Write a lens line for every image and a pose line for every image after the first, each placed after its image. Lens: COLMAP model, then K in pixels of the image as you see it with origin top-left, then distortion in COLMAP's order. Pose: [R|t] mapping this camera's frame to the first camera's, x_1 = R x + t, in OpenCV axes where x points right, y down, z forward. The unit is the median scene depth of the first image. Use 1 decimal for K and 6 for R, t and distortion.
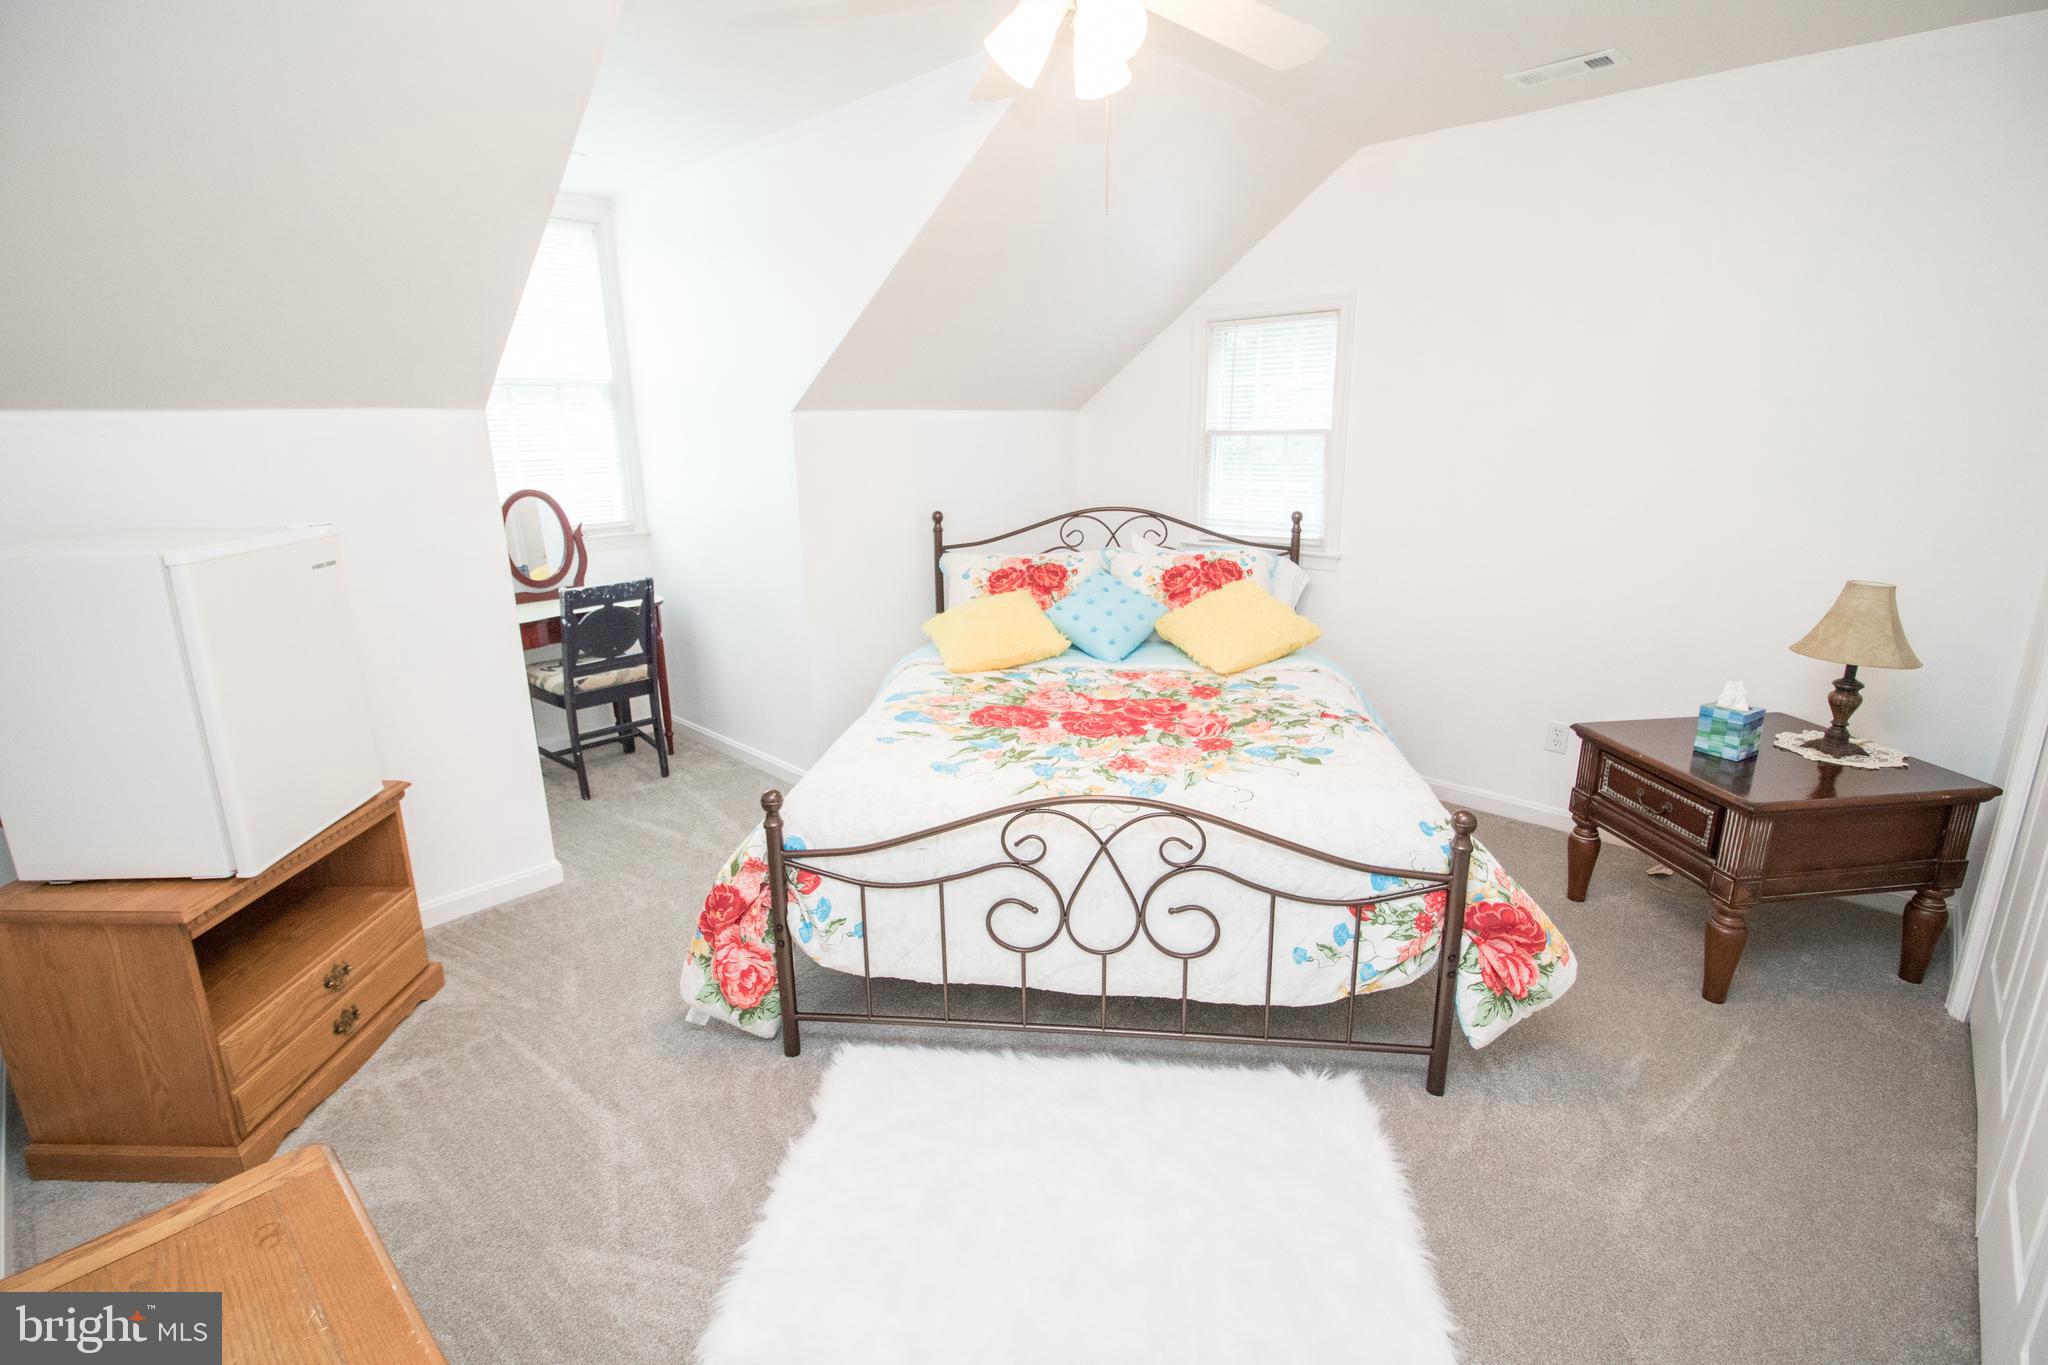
lens RADIAL K [[947.3, 0, 1022.1], [0, 947.3, 675.0], [0, 0, 1]] dist [-0.002977, -0.009091]
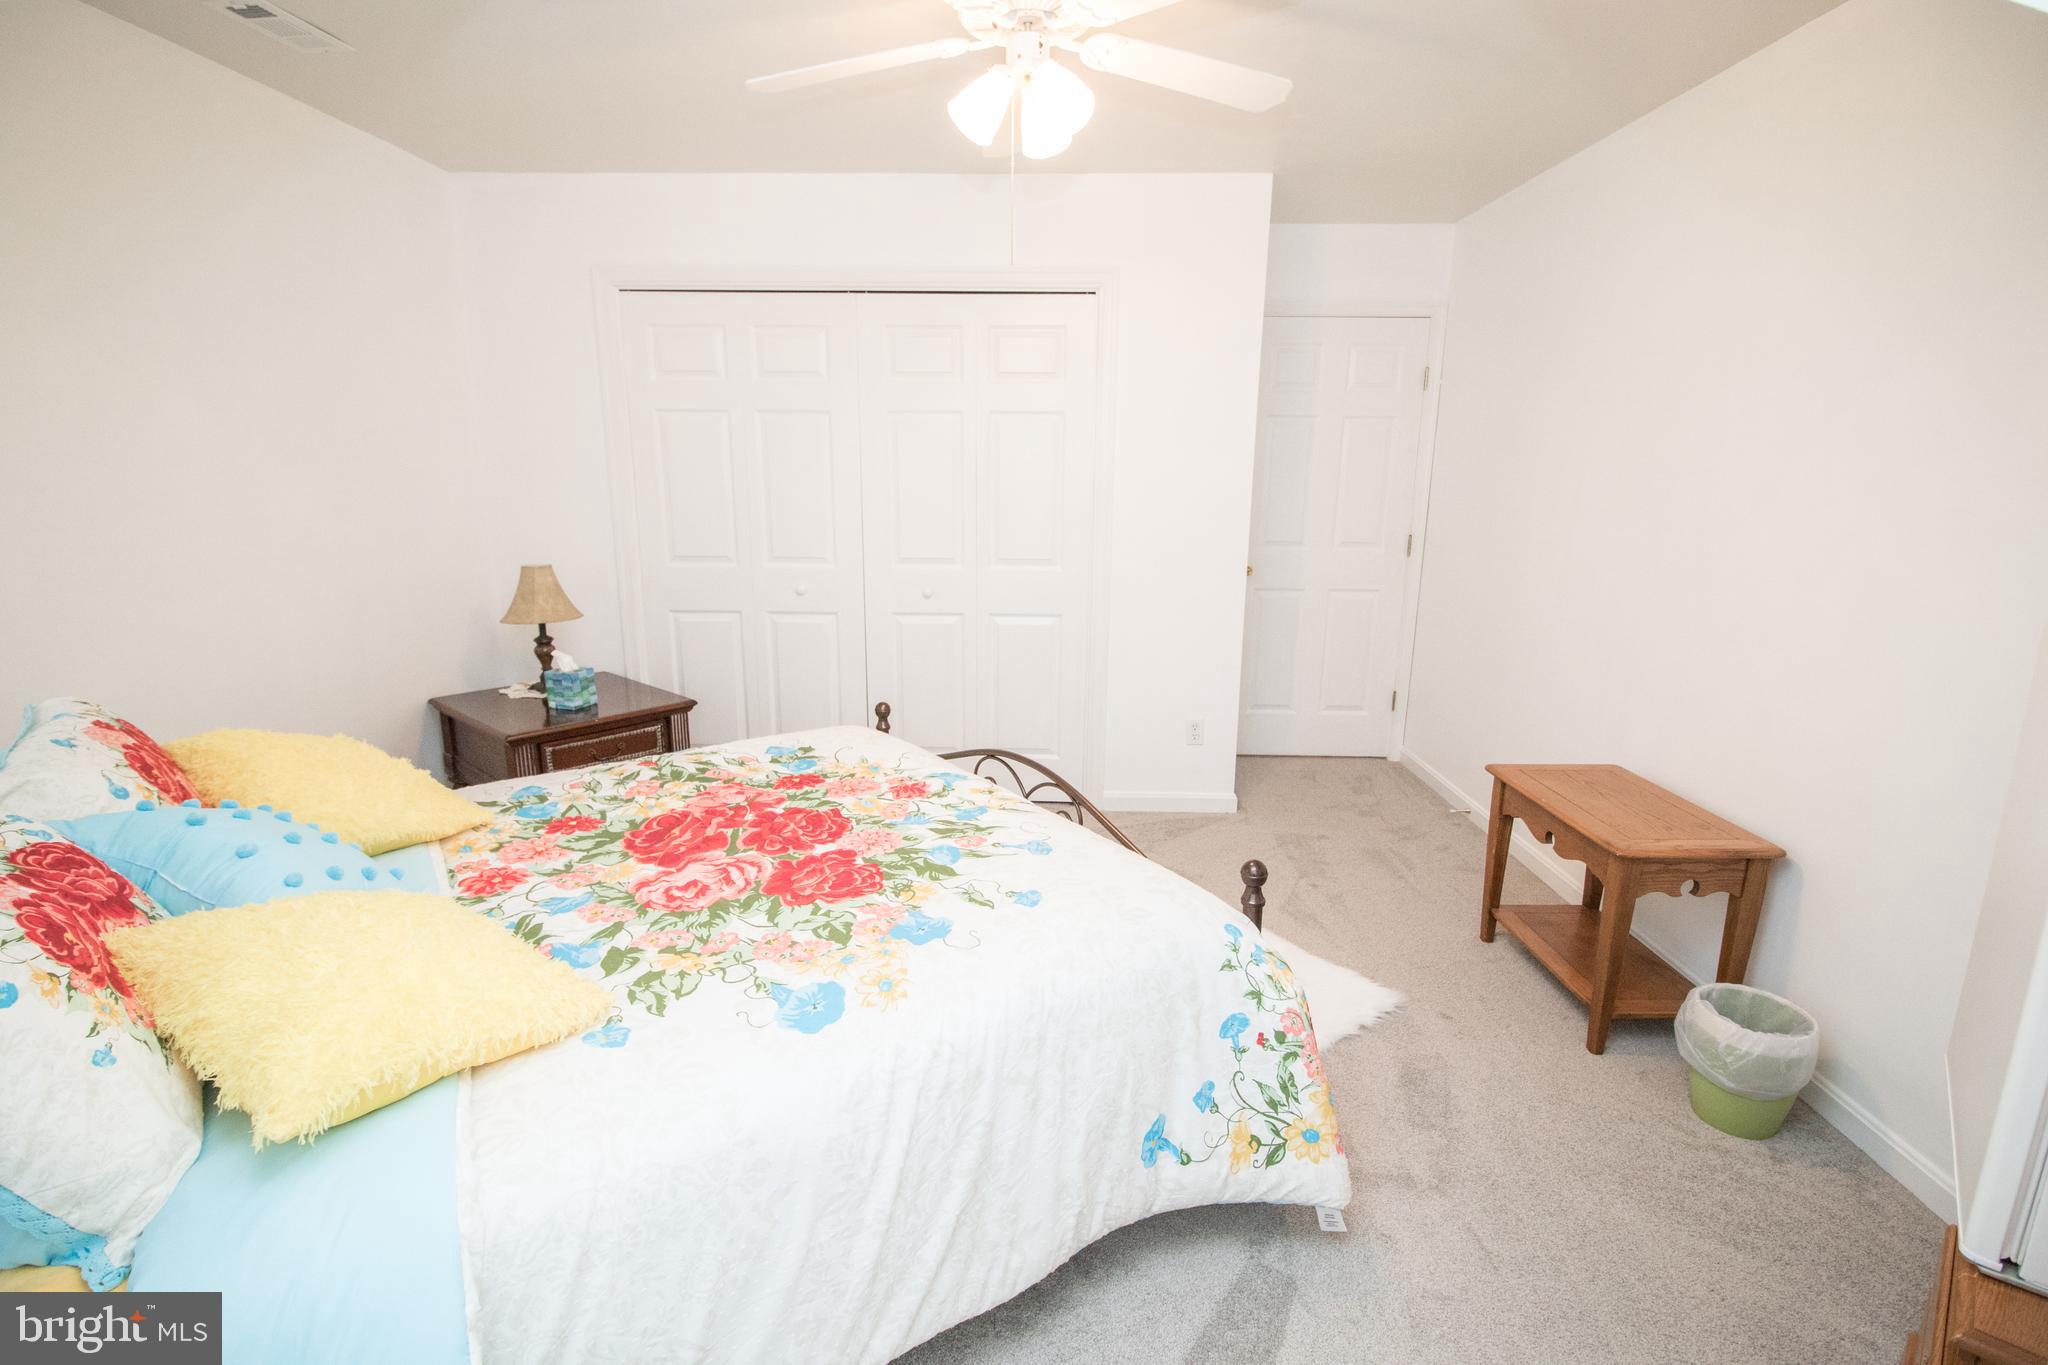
lens RADIAL K [[947.3, 0, 1022.1], [0, 947.3, 675.0], [0, 0, 1]] dist [-0.002977, -0.009091]
pose [[-0.660684, -0.160231, 0.733364, -0.590498], [0.194801, 0.906888, 0.373639, -0.317709], [-0.724948, 0.389718, -0.567953, 1.290665]]
